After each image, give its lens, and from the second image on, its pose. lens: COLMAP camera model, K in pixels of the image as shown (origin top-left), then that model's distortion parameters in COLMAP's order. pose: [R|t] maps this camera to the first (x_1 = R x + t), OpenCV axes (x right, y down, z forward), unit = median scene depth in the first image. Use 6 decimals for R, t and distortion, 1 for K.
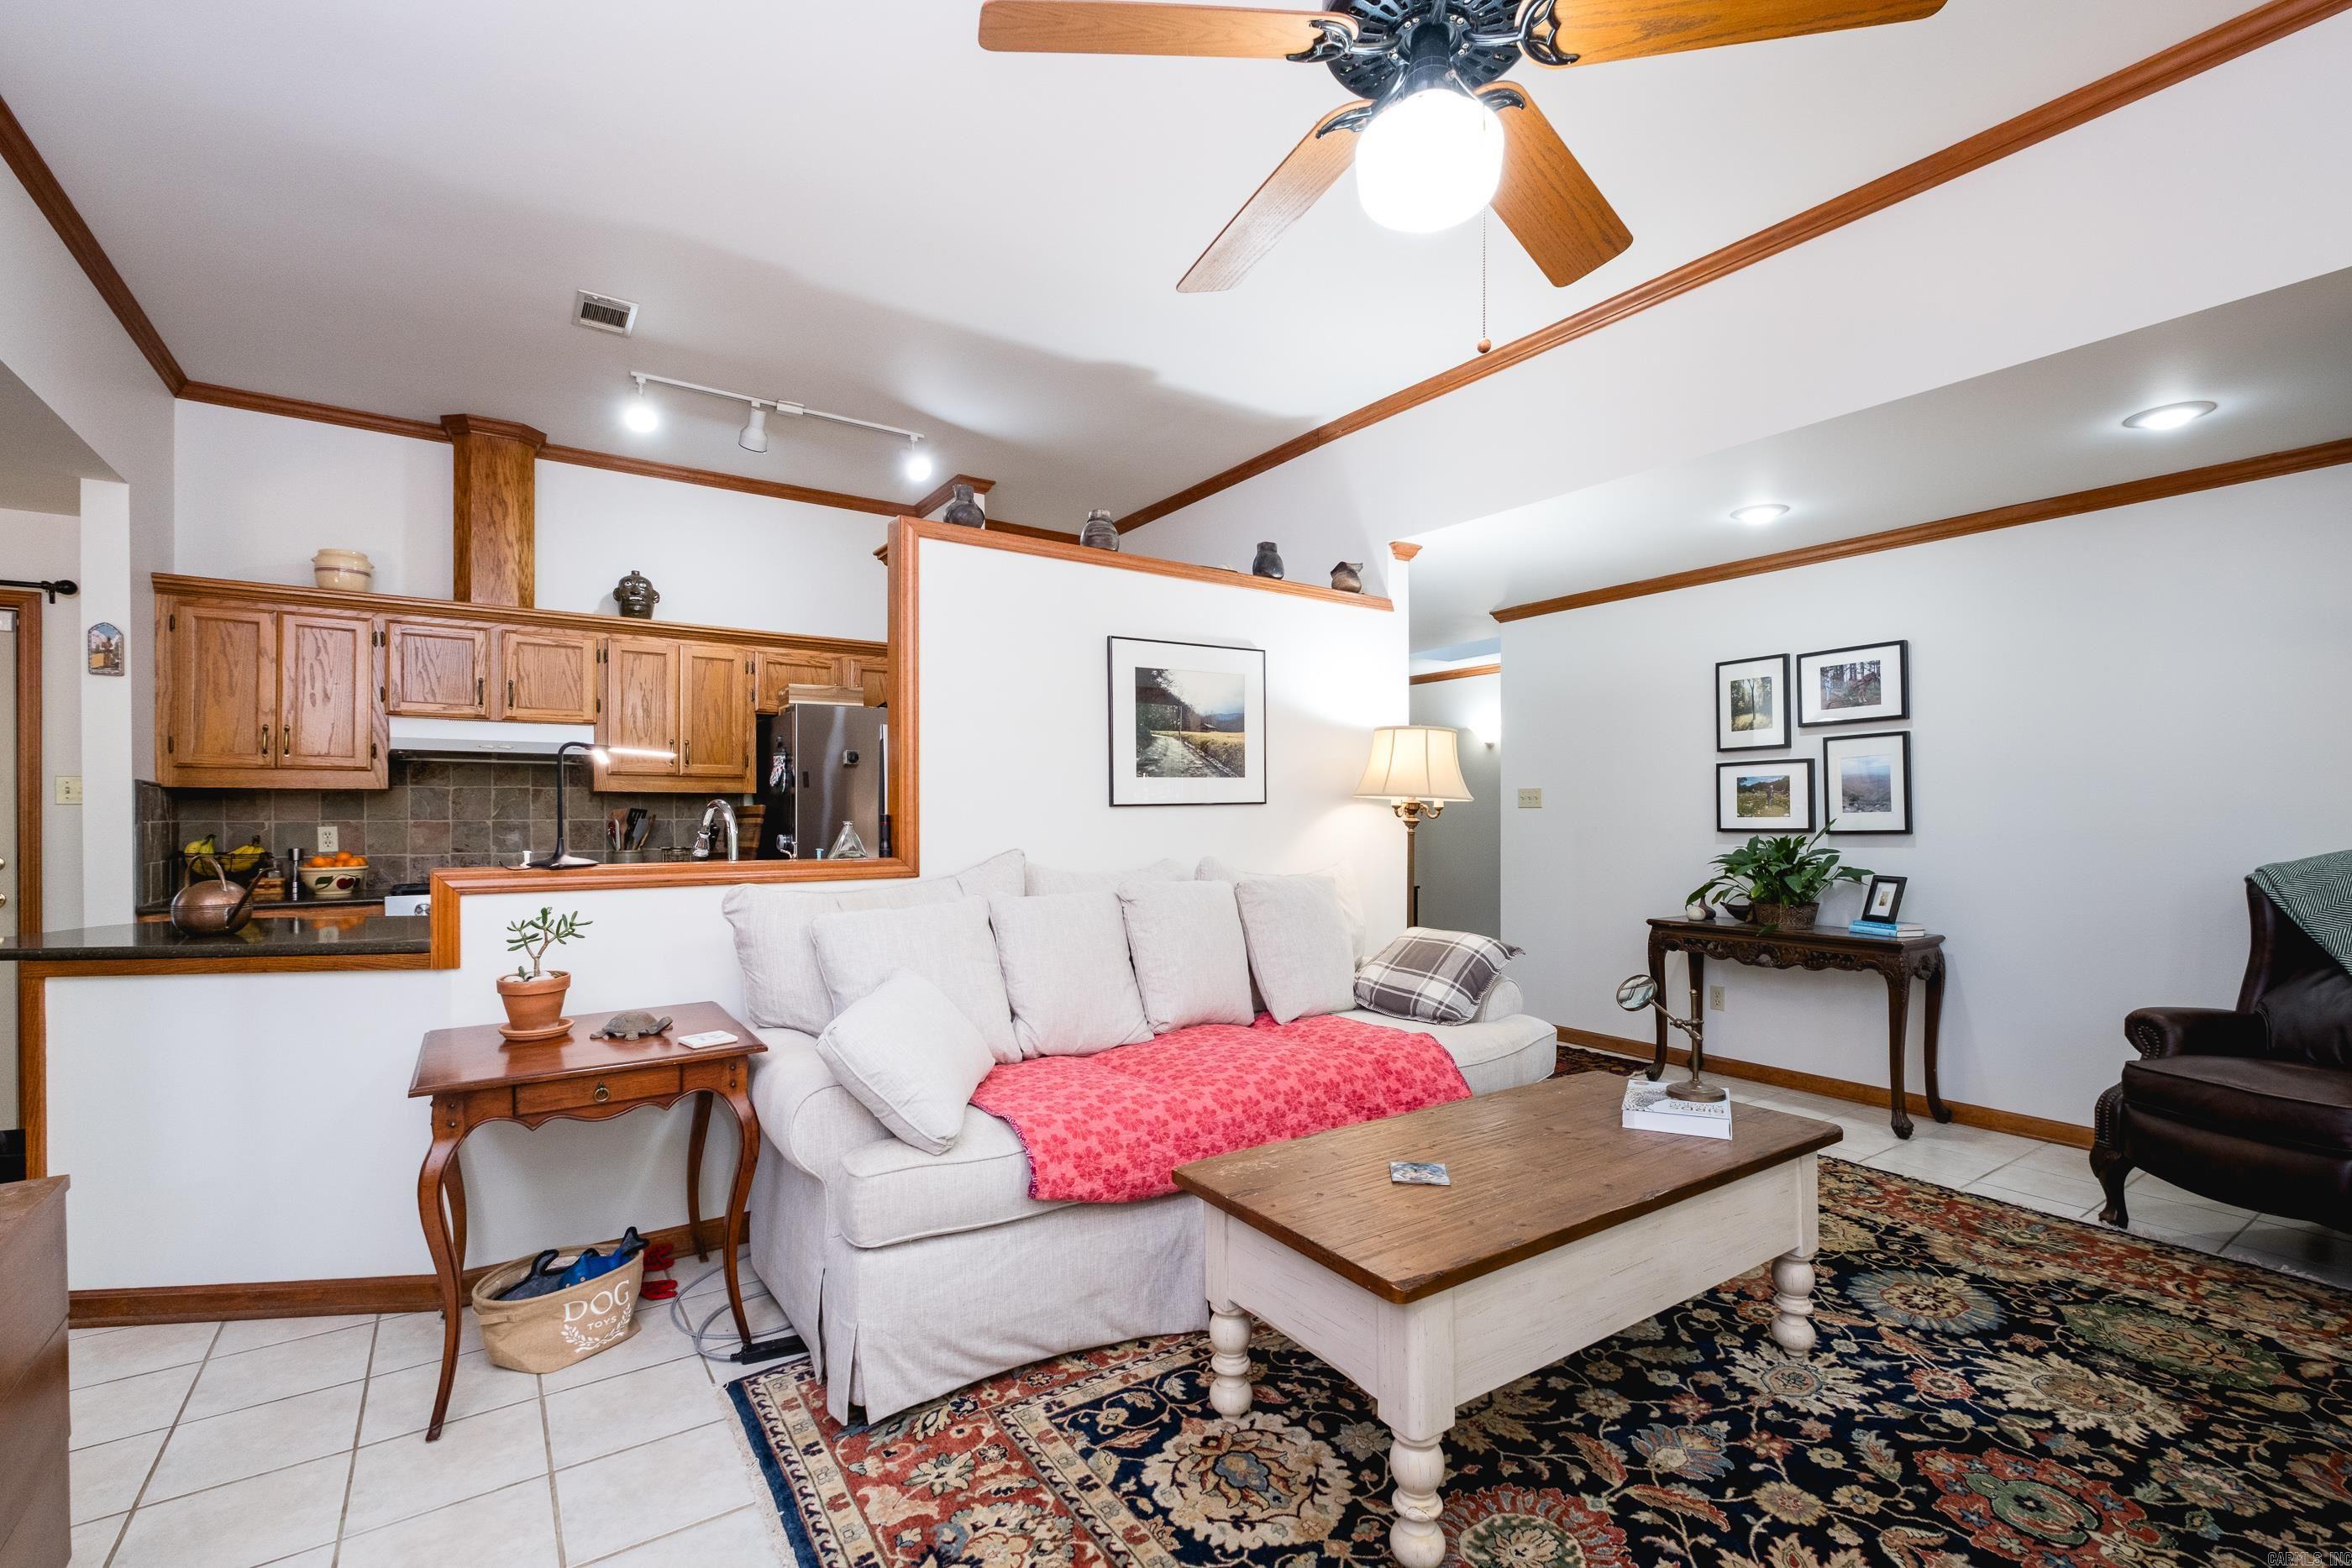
lens RADIAL K [[1021.4, 0, 1177.3], [0, 1021.4, 816.9], [0, 0, 1]] dist [-0.004097, -0.001055]
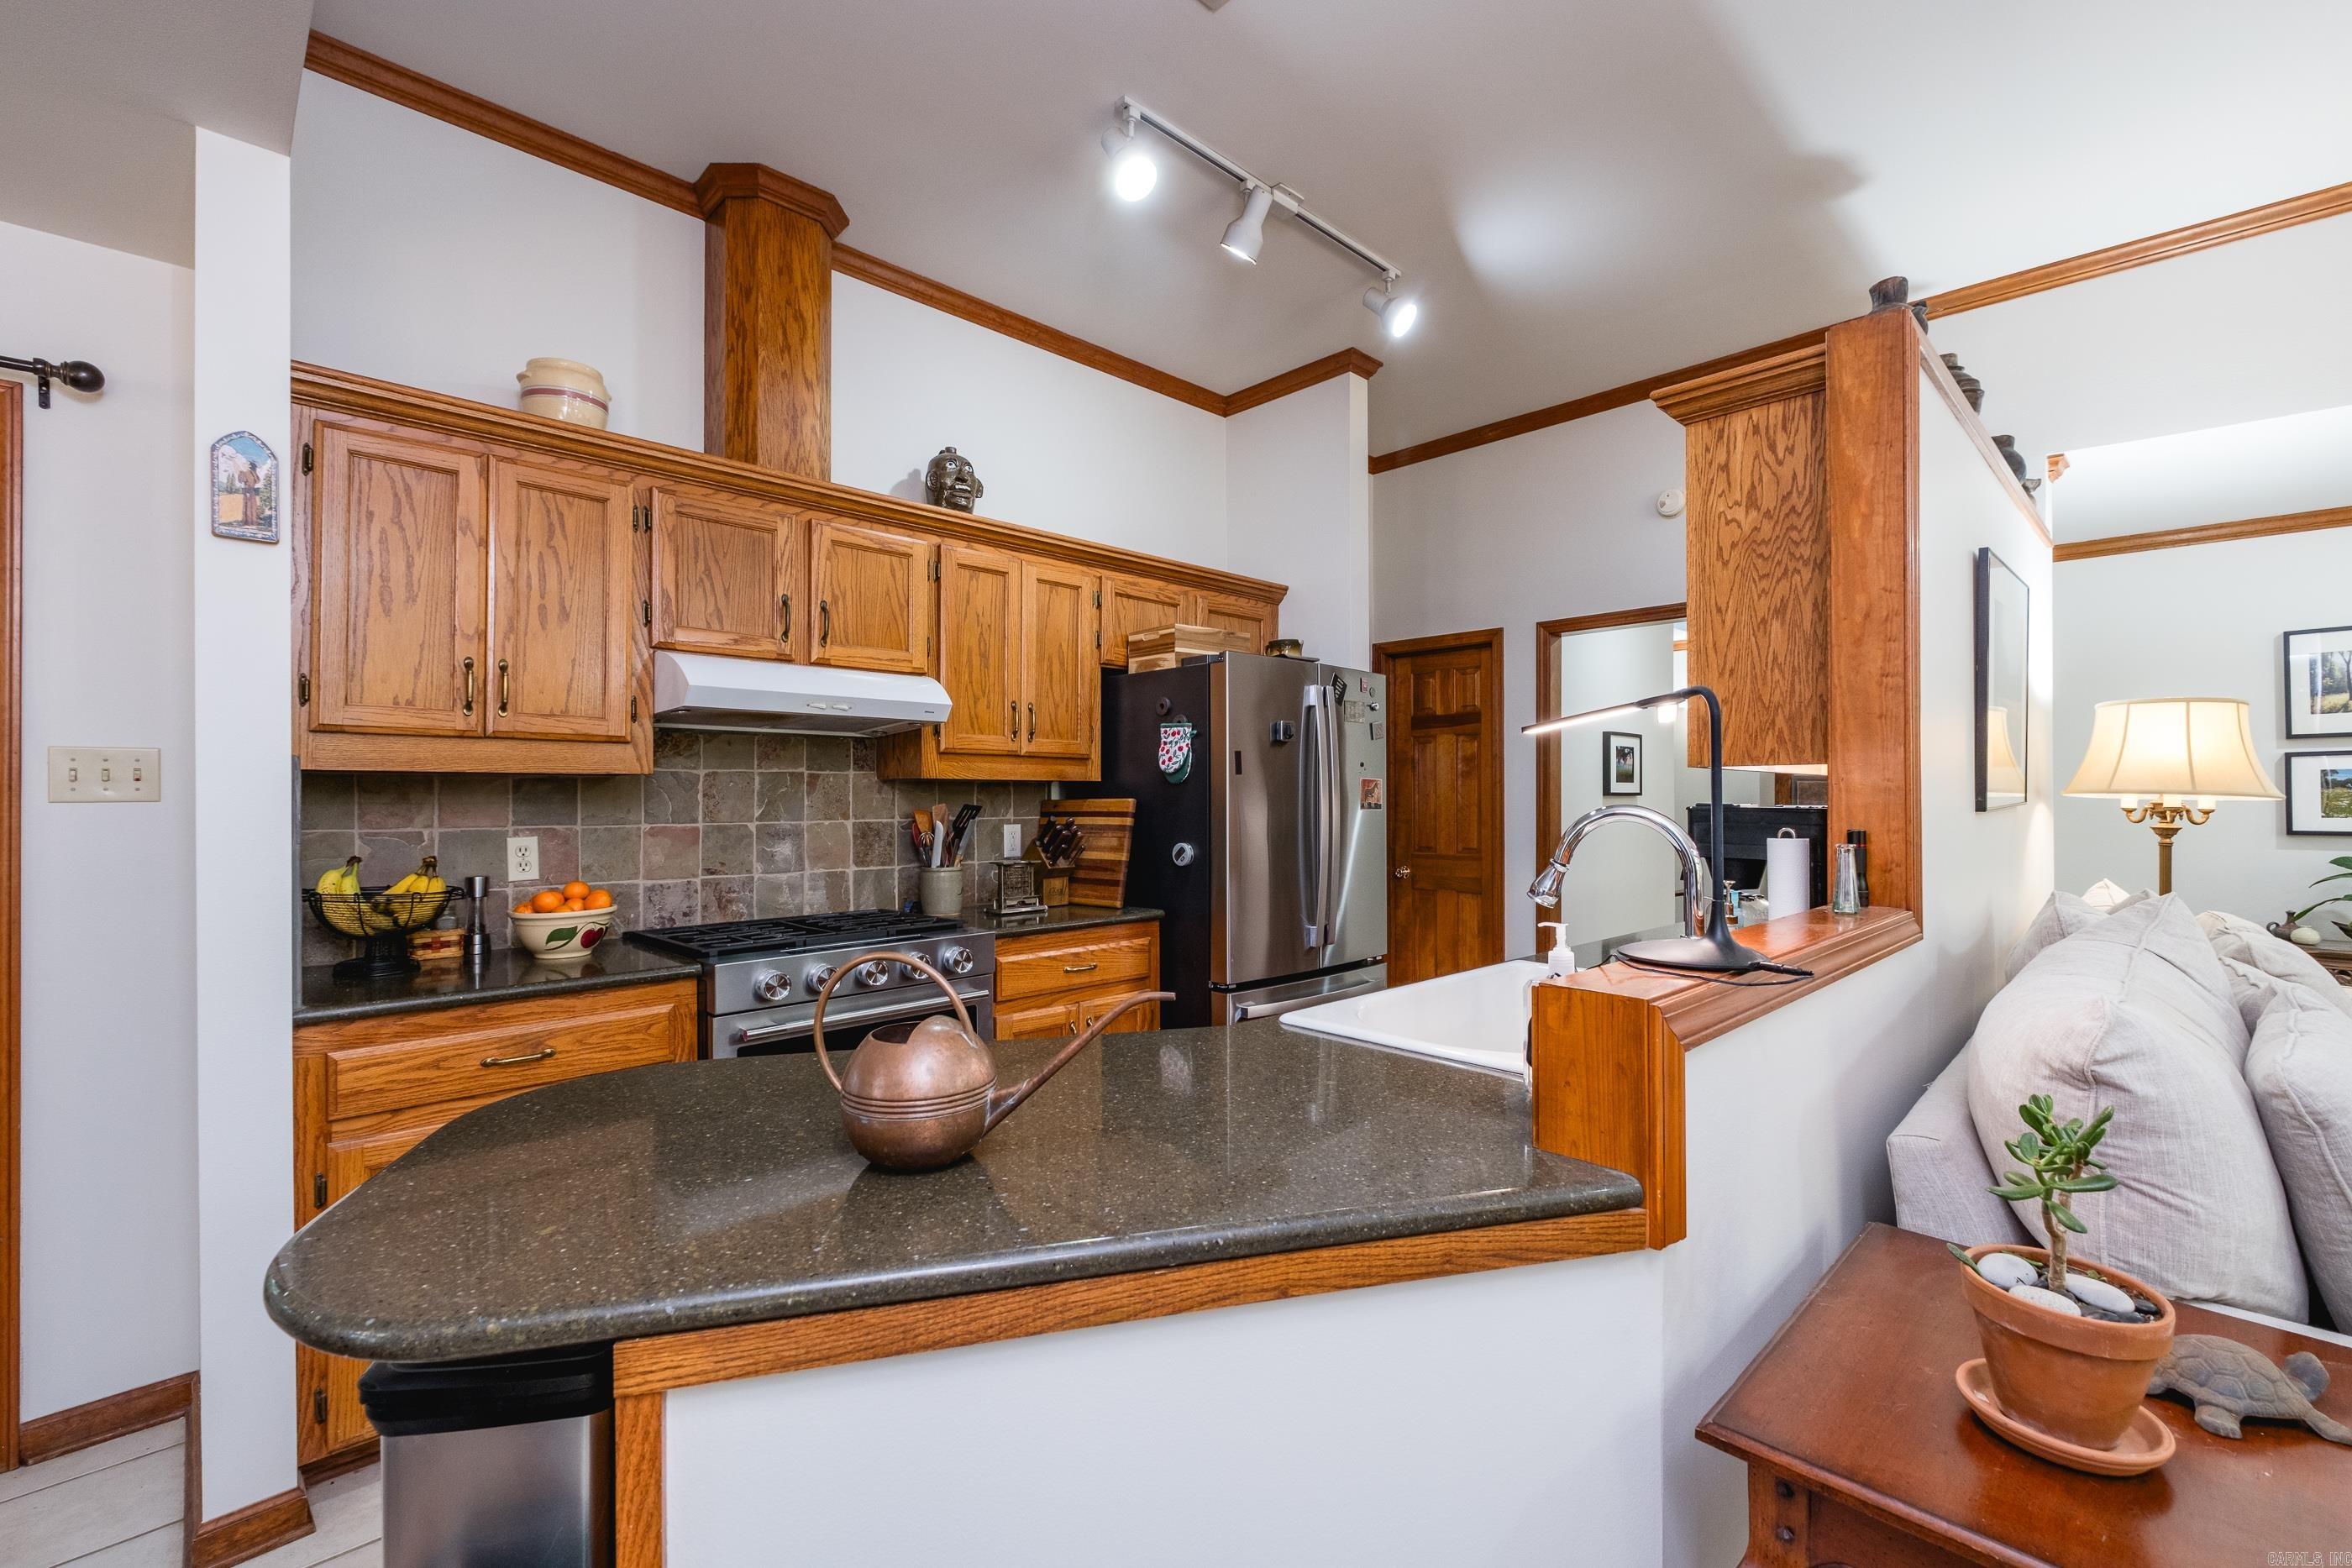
lens RADIAL K [[1021.4, 0, 1187.8], [0, 1021.4, 794.0], [0, 0, 1]] dist [-0.004097, -0.001055]
pose [[0.987691, 0.003205, 0.156384, -0.629683], [-0.002630, 0.999989, -0.003880, -0.016389], [-0.156394, 0.003421, 0.987689, 0.414266]]
